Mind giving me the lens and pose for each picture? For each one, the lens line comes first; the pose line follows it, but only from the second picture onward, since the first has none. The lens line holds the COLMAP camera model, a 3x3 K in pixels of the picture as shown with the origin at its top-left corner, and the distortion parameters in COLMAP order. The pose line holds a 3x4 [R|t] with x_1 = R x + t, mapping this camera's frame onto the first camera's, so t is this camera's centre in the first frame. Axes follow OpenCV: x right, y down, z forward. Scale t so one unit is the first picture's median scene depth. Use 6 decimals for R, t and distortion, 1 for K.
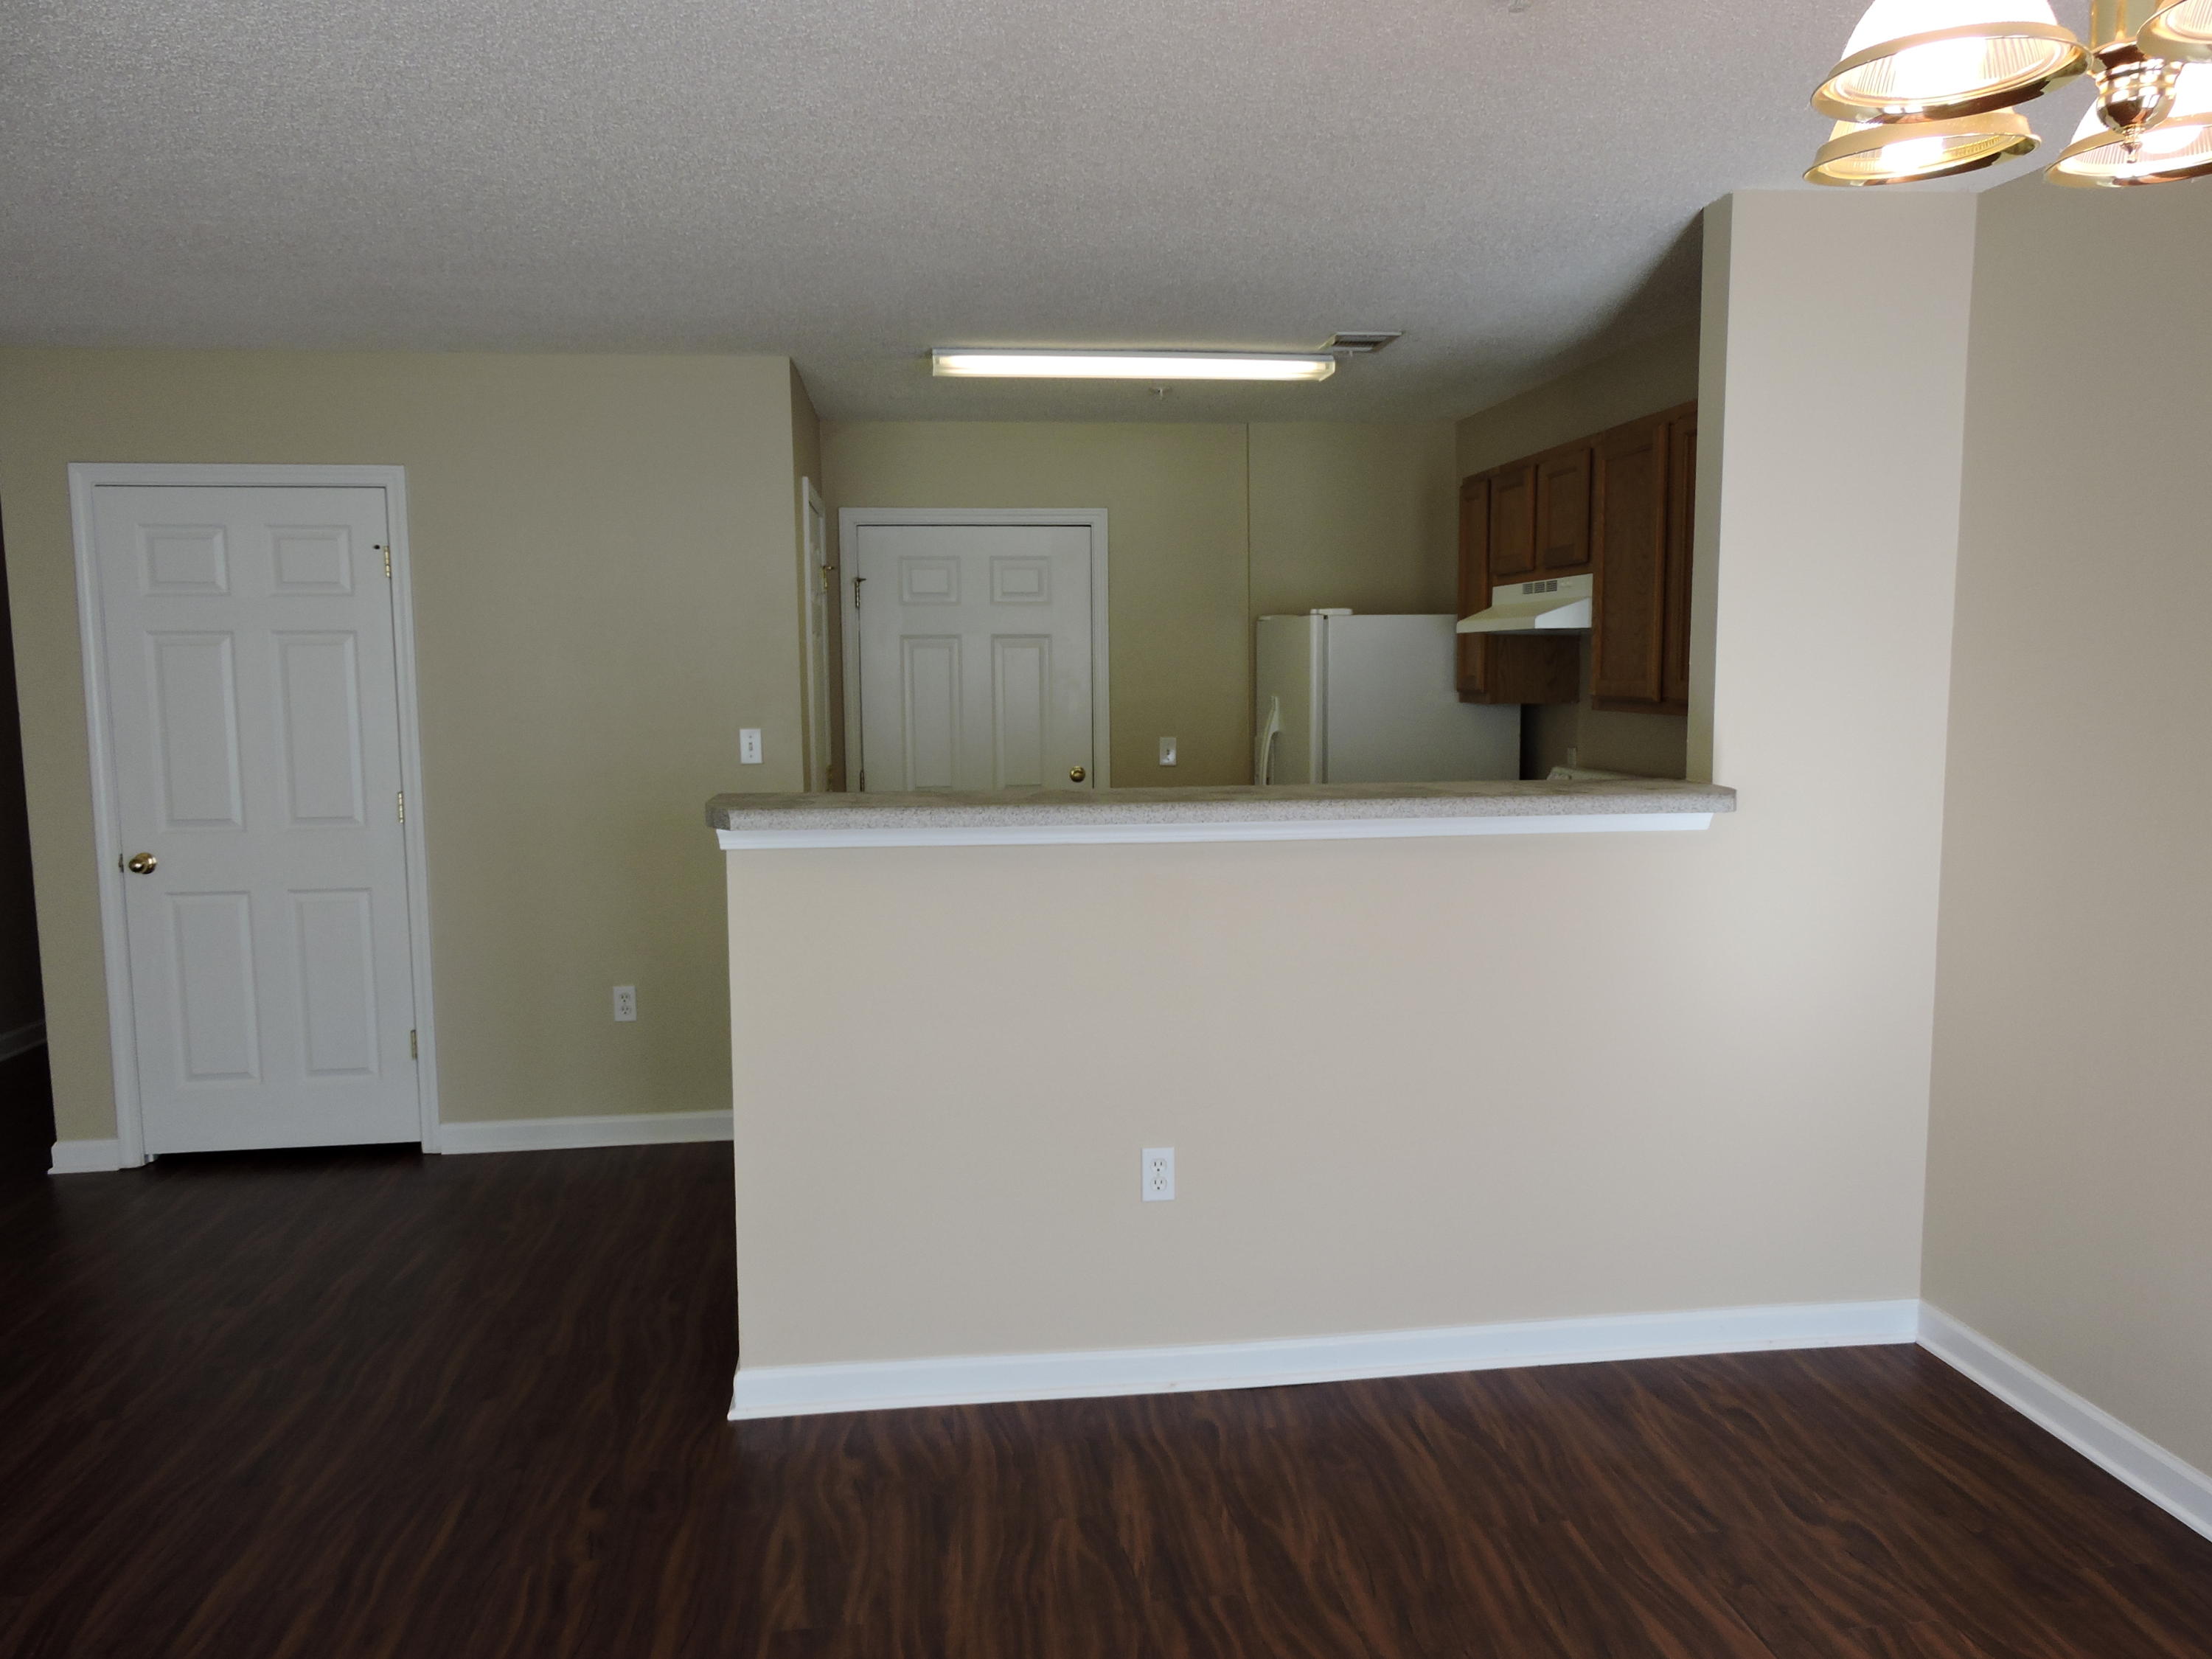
lens RADIAL K [[1578.9, 0, 1101.1], [0, 1578.9, 828.6], [0, 0, 1]] dist [0.002418, -0.004698]
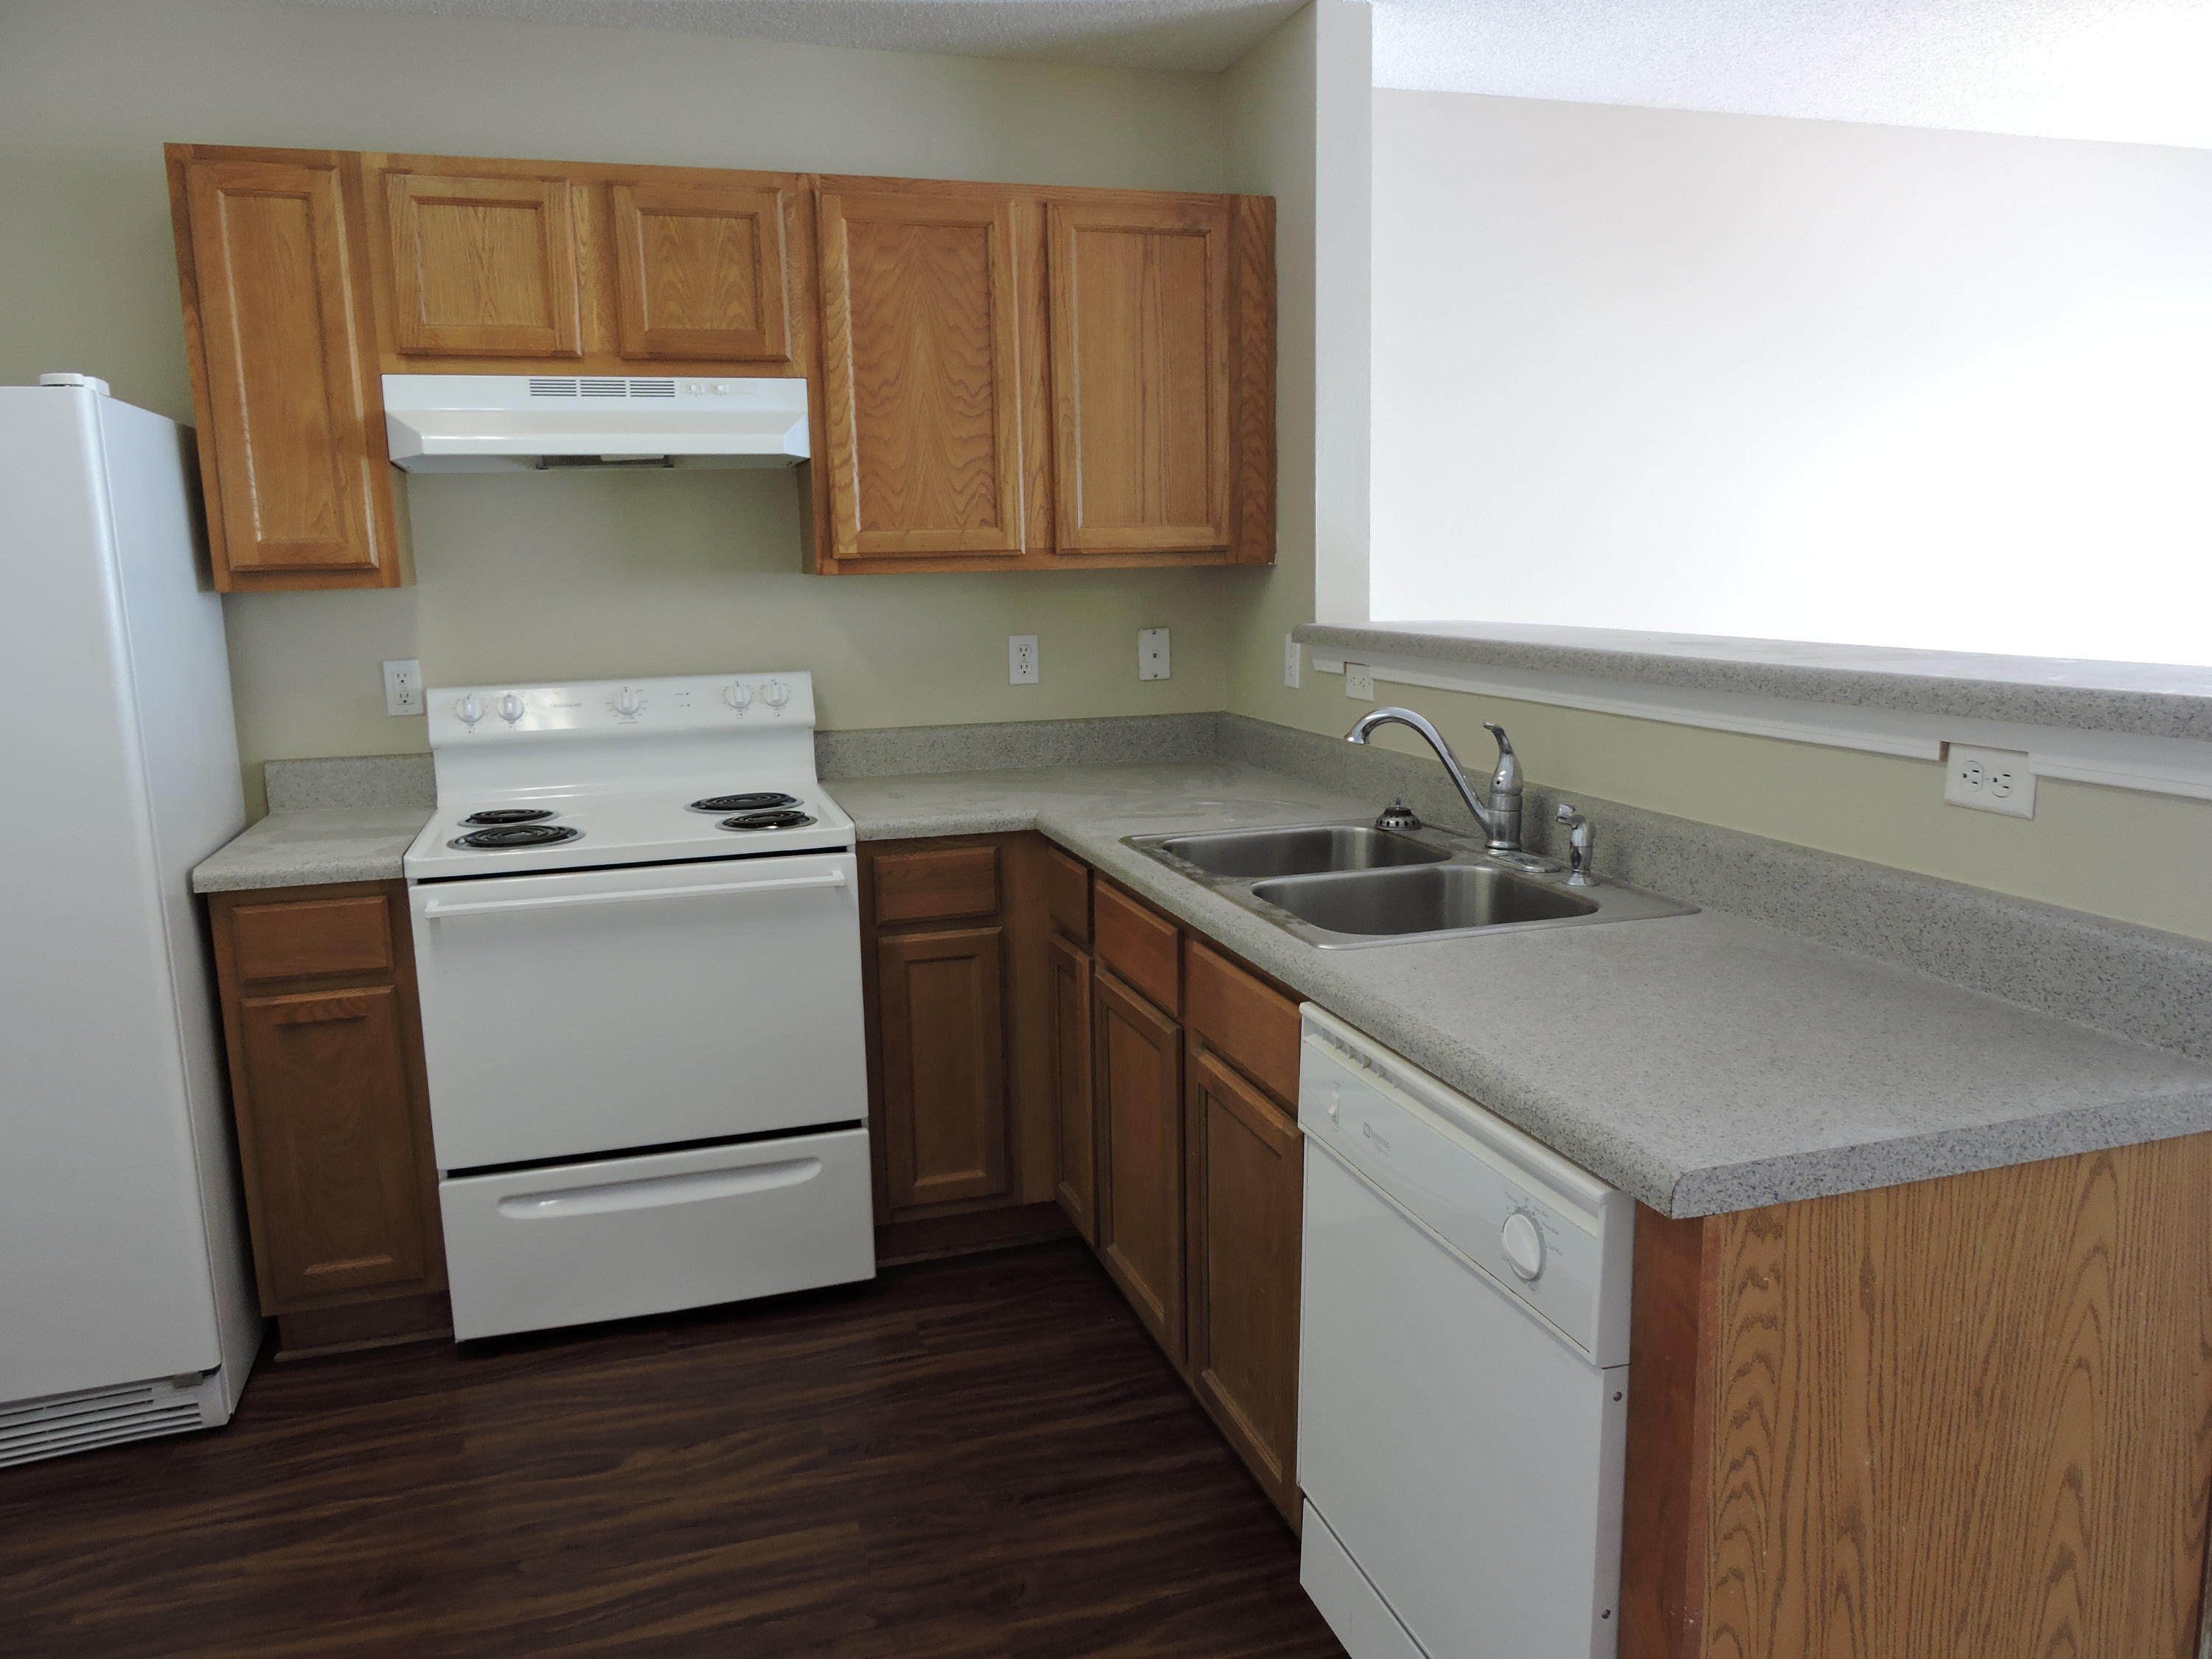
lens RADIAL K [[1578.9, 0, 1098.1], [0, 1578.9, 823.9], [0, 0, 1]] dist [0.002418, -0.004698]
pose [[-0.181435, -0.152412, 0.971520, -0.361638], [0.125298, 0.976282, 0.176559, -0.065250], [-0.975388, 0.153763, -0.158035, 0.865255]]
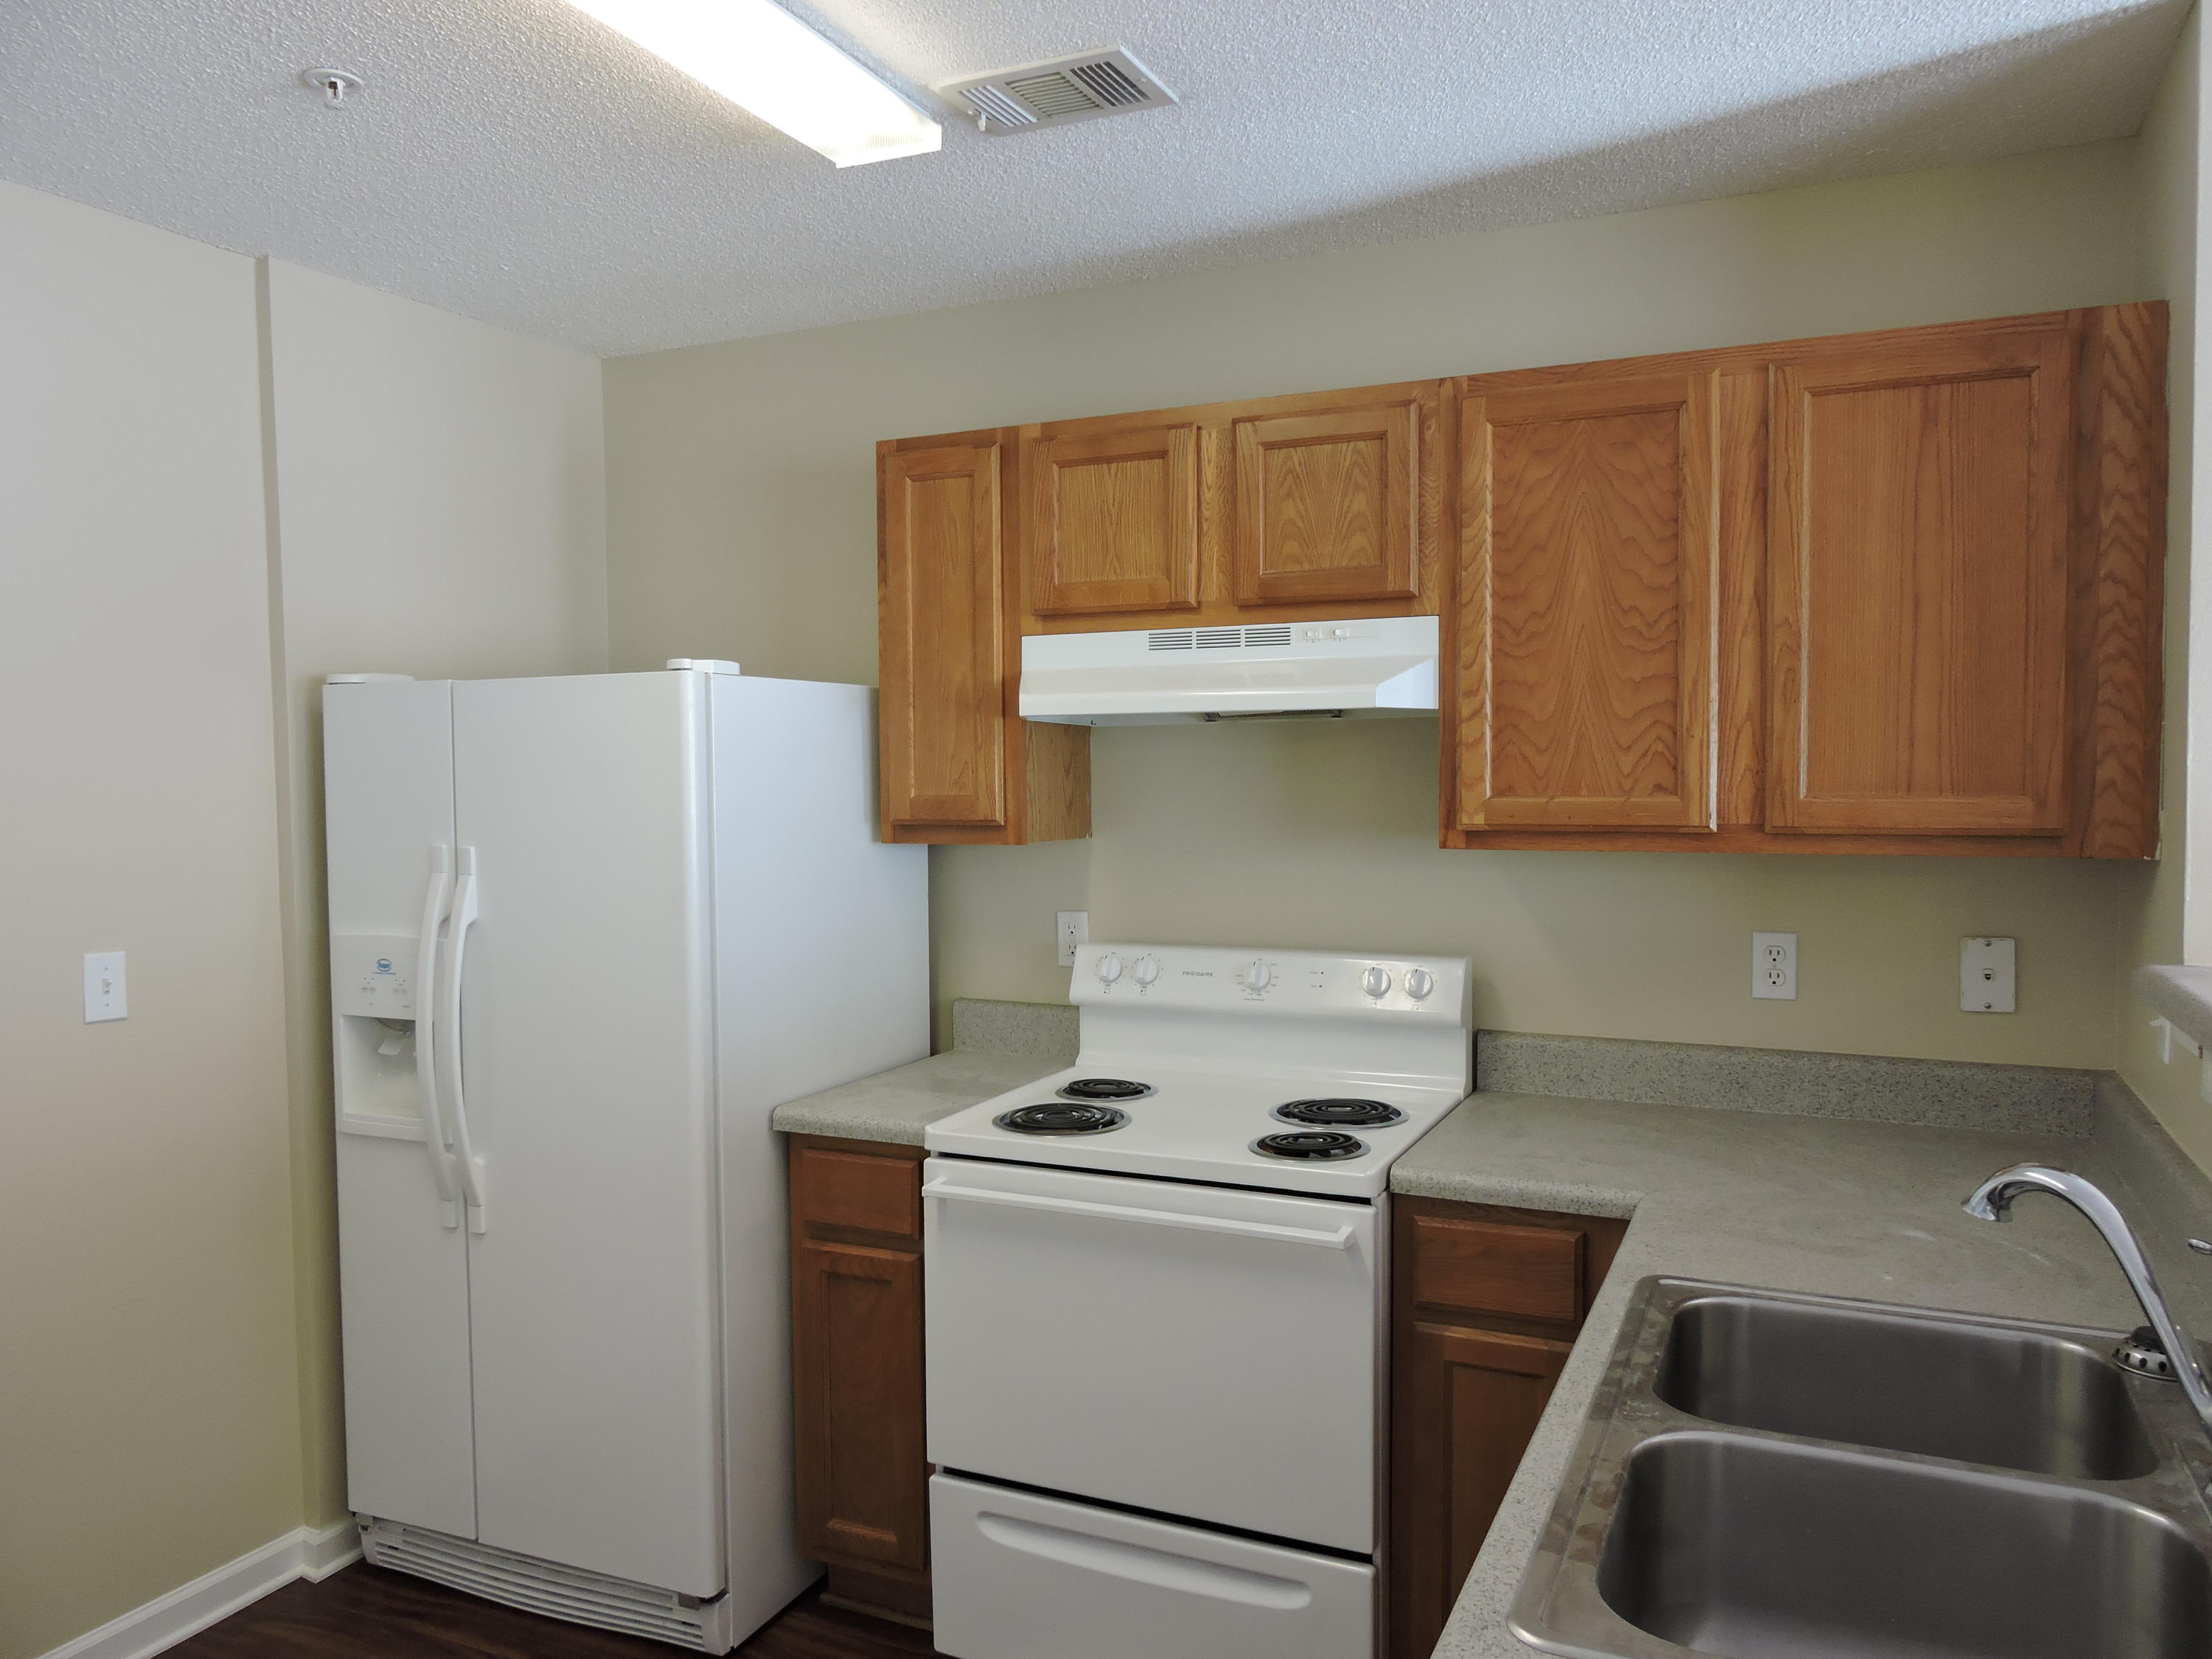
lens RADIAL K [[1578.9, 0, 1100.6], [0, 1578.9, 835.8], [0, 0, 1]] dist [0.002418, -0.004698]
pose [[0.522458, -0.031247, 0.852092, -0.216705], [0.091907, 0.995570, -0.019844, -0.068966], [-0.847697, 0.088681, 0.523016, 0.688682]]
